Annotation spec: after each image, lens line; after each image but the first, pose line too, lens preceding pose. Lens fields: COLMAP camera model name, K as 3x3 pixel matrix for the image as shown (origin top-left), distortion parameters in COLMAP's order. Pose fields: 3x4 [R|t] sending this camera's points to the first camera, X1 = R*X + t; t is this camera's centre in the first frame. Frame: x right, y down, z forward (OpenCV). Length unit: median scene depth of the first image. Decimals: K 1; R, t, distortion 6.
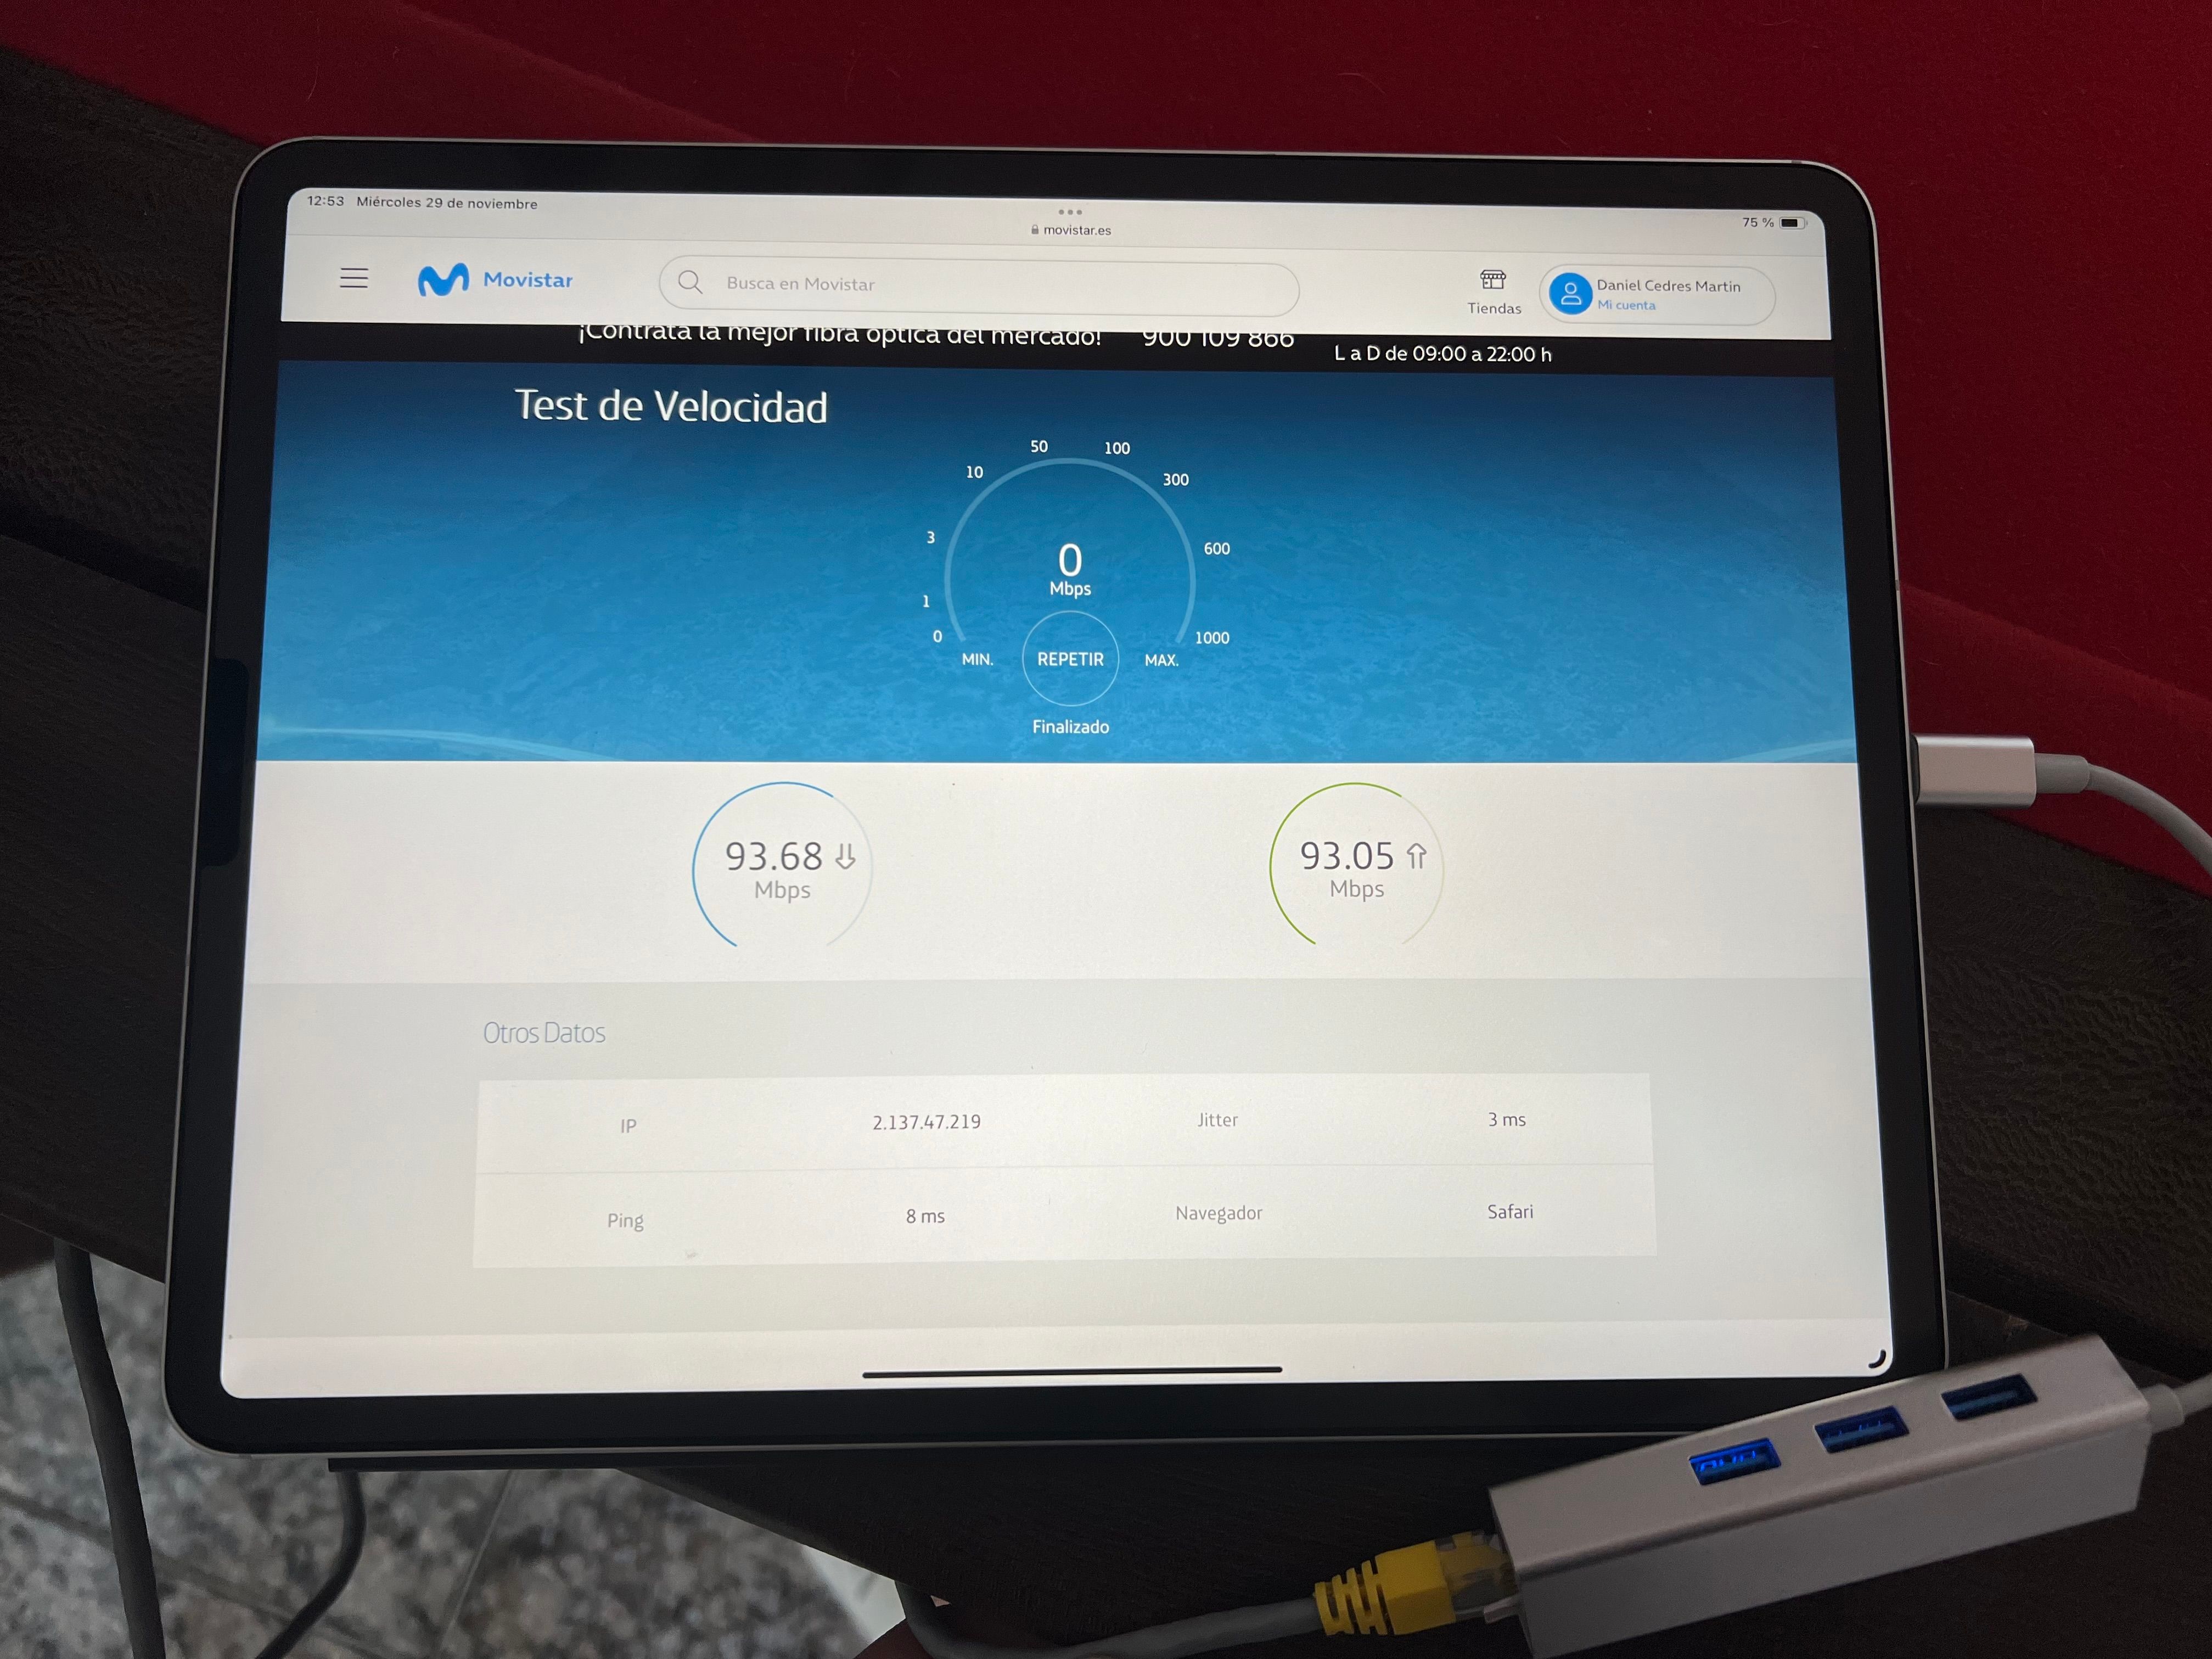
lens RADIAL K [[1575.2, 0, 1101.2], [0, 1575.2, 853.7], [0, 0, 1]] dist [0.026343, -0.049648]
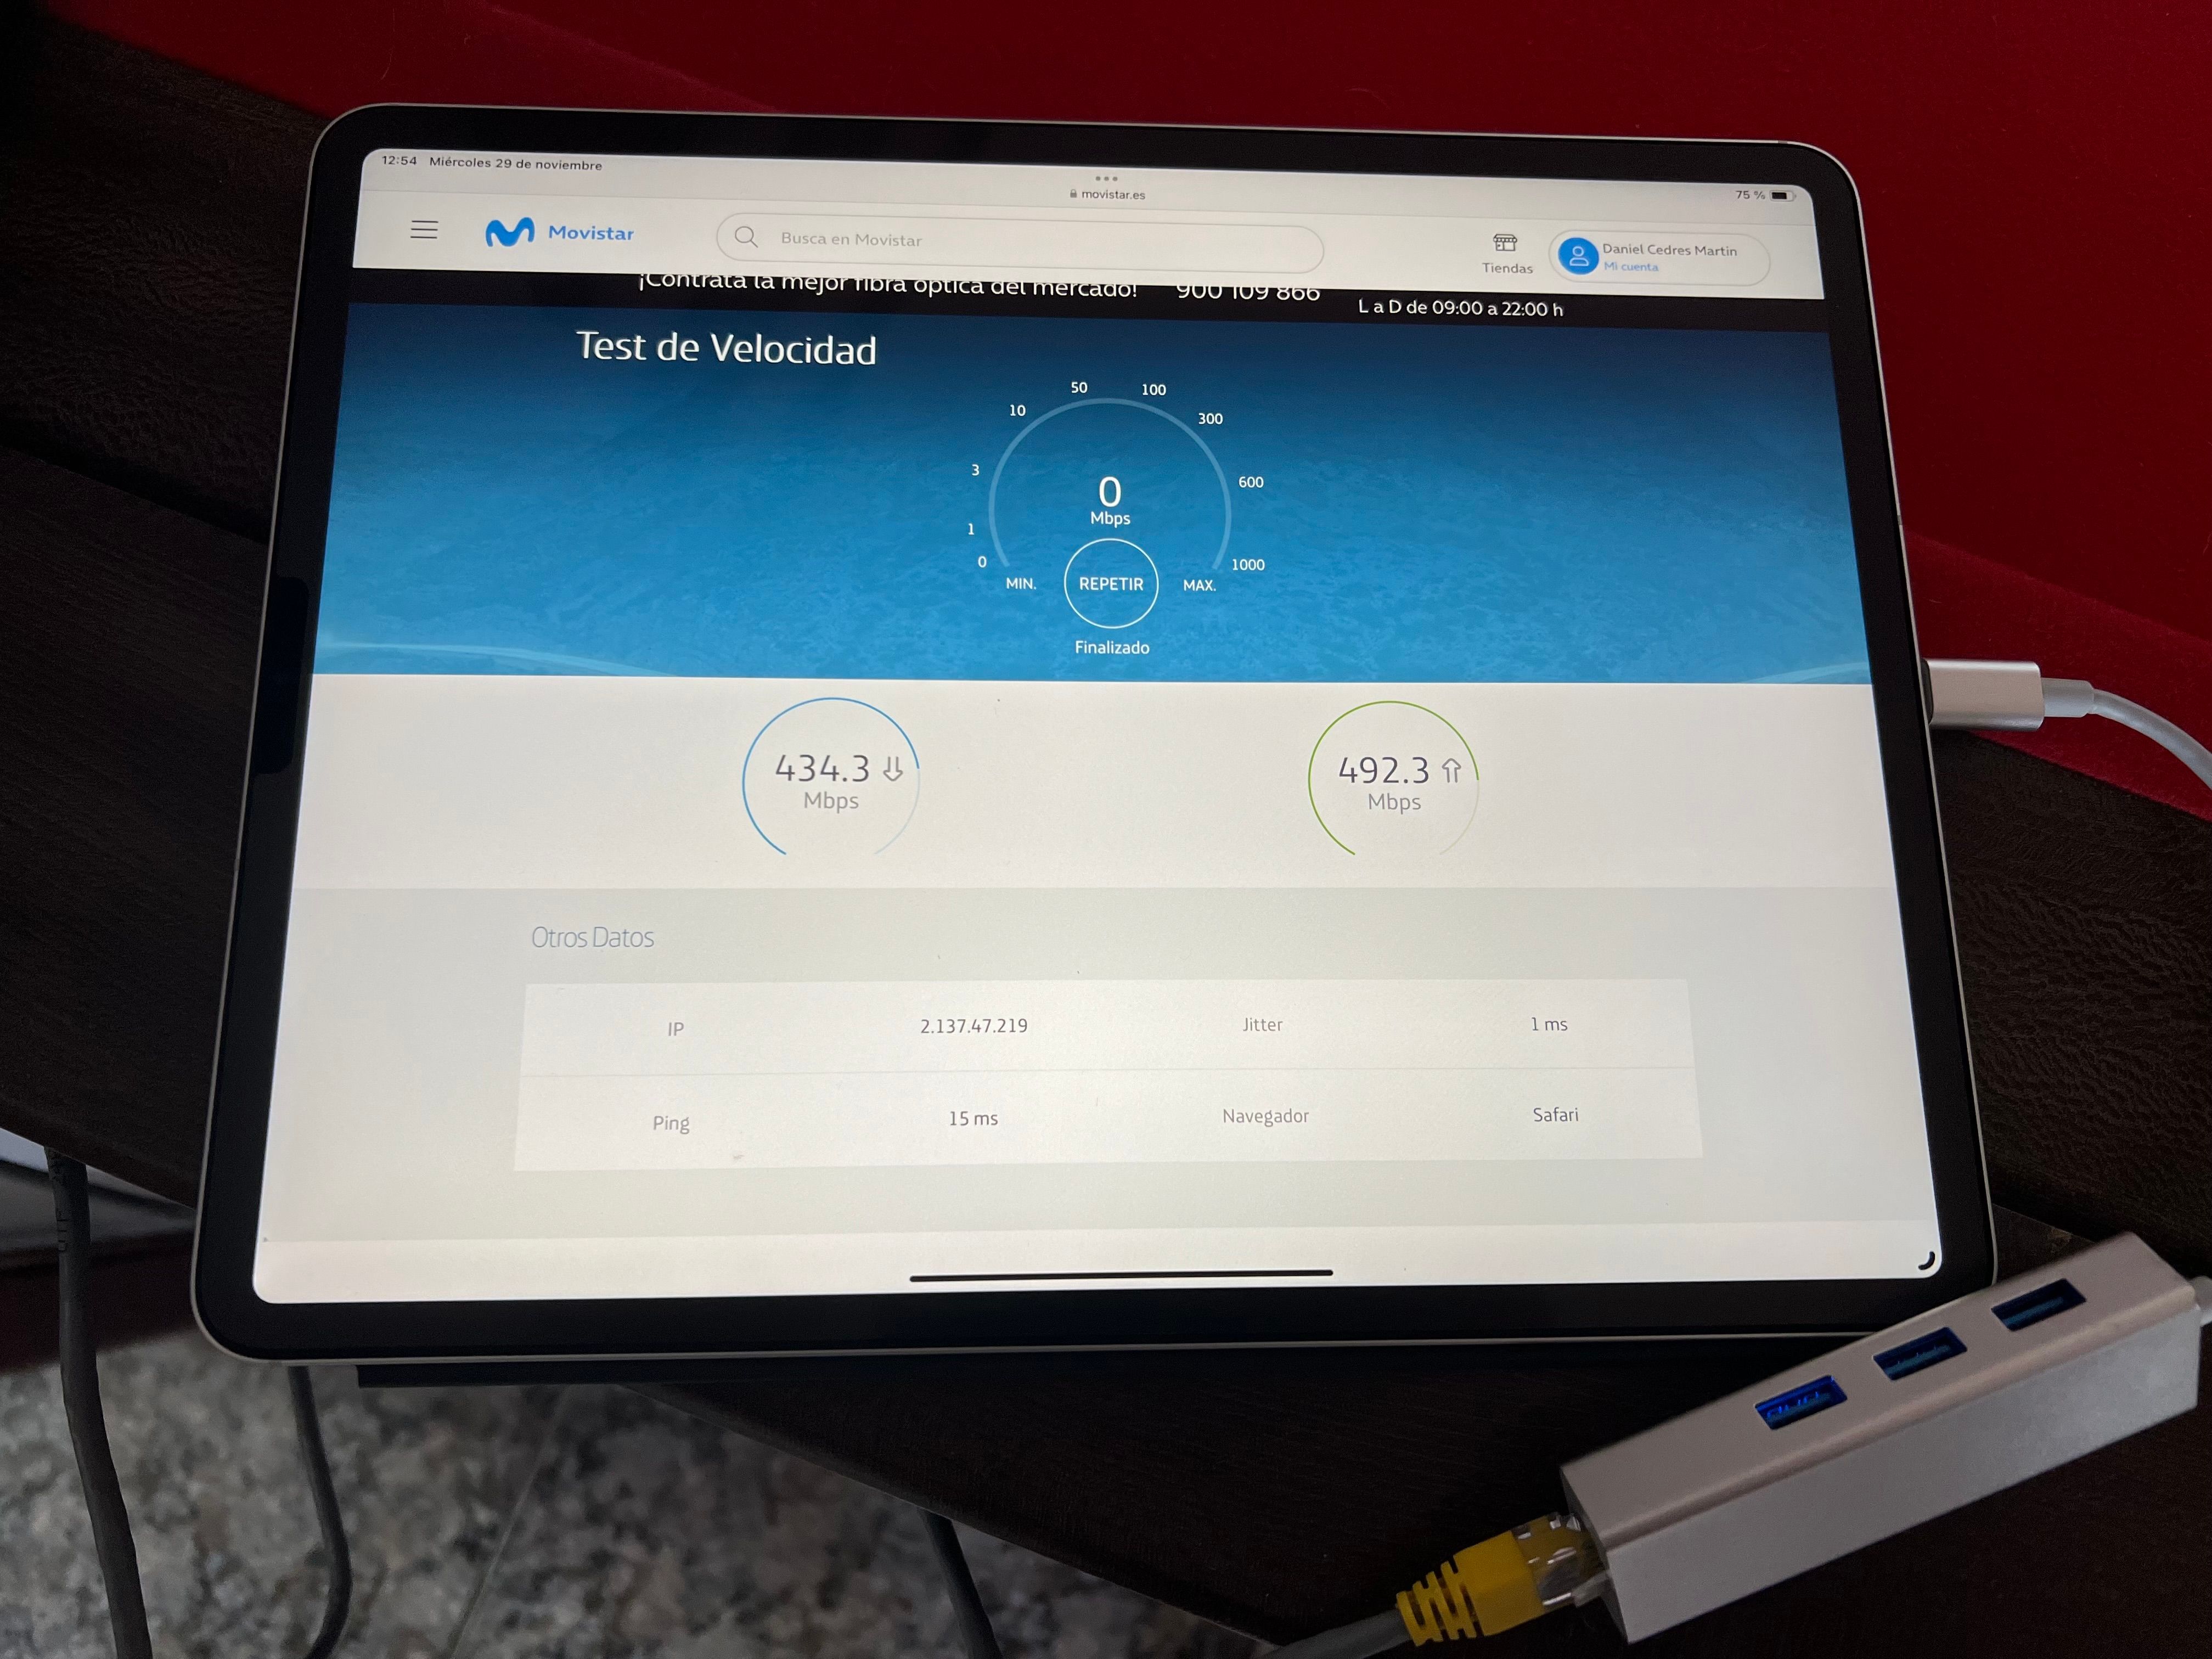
lens RADIAL K [[1575.2, 0, 1093.0], [0, 1575.2, 865.2], [0, 0, 1]] dist [0.026343, -0.049648]
pose [[0.999824, -0.003026, 0.018505, -0.050958], [0.004842, 0.995086, -0.098900, 0.161322], [-0.018115, 0.098972, 0.994925, -0.007657]]
